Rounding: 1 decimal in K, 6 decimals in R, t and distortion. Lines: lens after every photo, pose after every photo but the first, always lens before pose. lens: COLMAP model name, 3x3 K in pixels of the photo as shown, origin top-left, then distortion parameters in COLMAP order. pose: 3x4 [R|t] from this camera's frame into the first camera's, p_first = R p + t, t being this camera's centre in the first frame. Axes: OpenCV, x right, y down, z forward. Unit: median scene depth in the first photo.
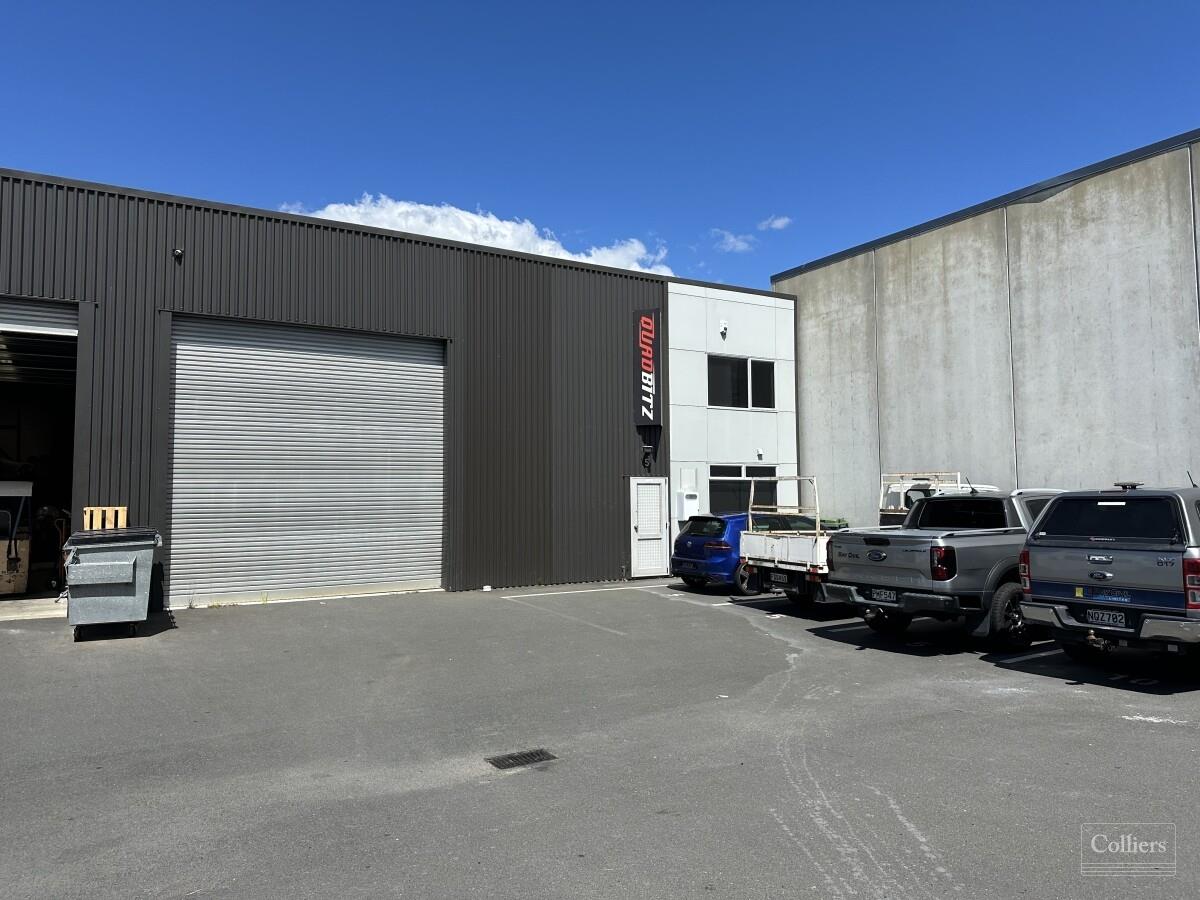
lens RADIAL K [[859.8, 0, 598.0], [0, 859.8, 456.1], [0, 0, 1]] dist [0.059579, -0.069703]
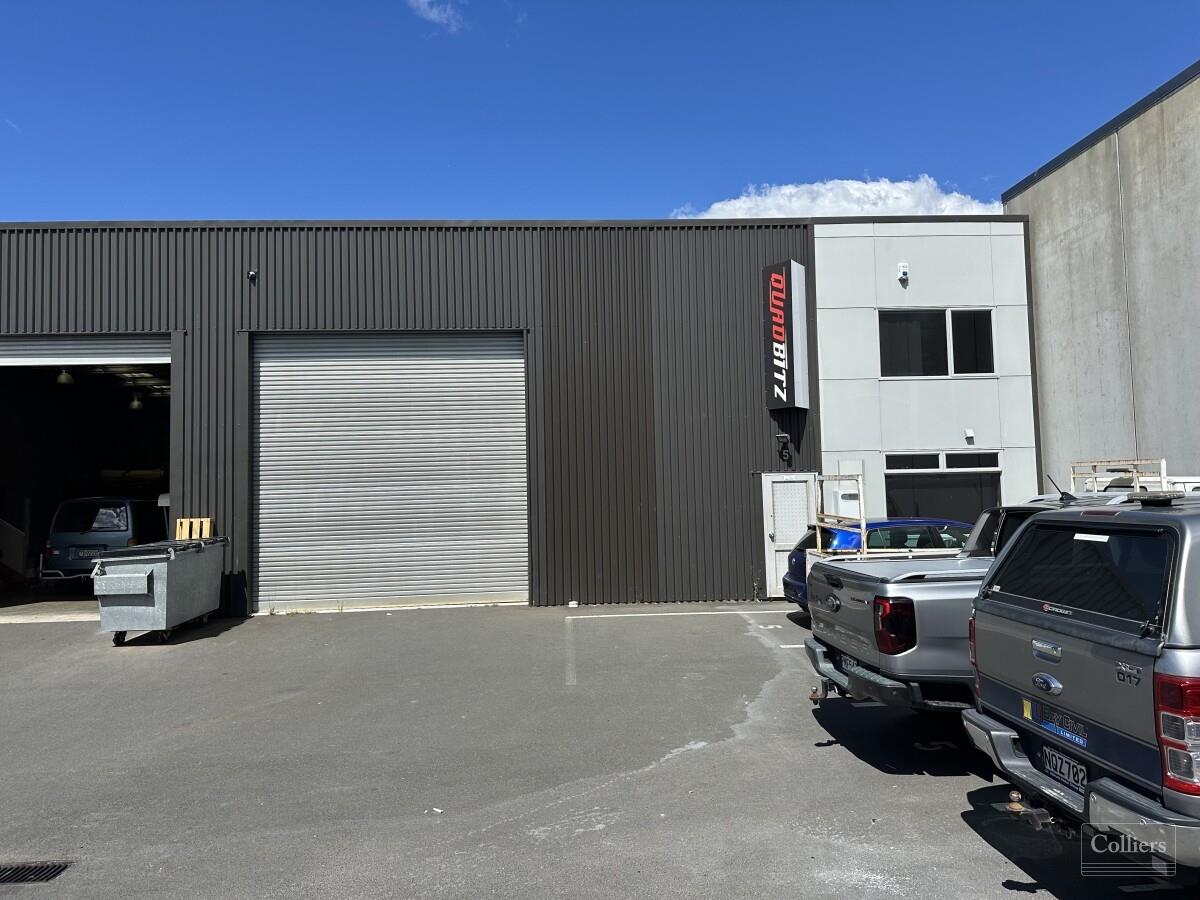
lens RADIAL K [[859.8, 0, 550.6], [0, 859.8, 457.3], [0, 0, 1]] dist [0.059579, -0.069703]
pose [[0.881721, -0.034790, -0.470486, 0.284479], [0.041472, 0.999132, 0.003842, -0.002777], [0.469944, -0.022900, 0.882399, 0.216753]]
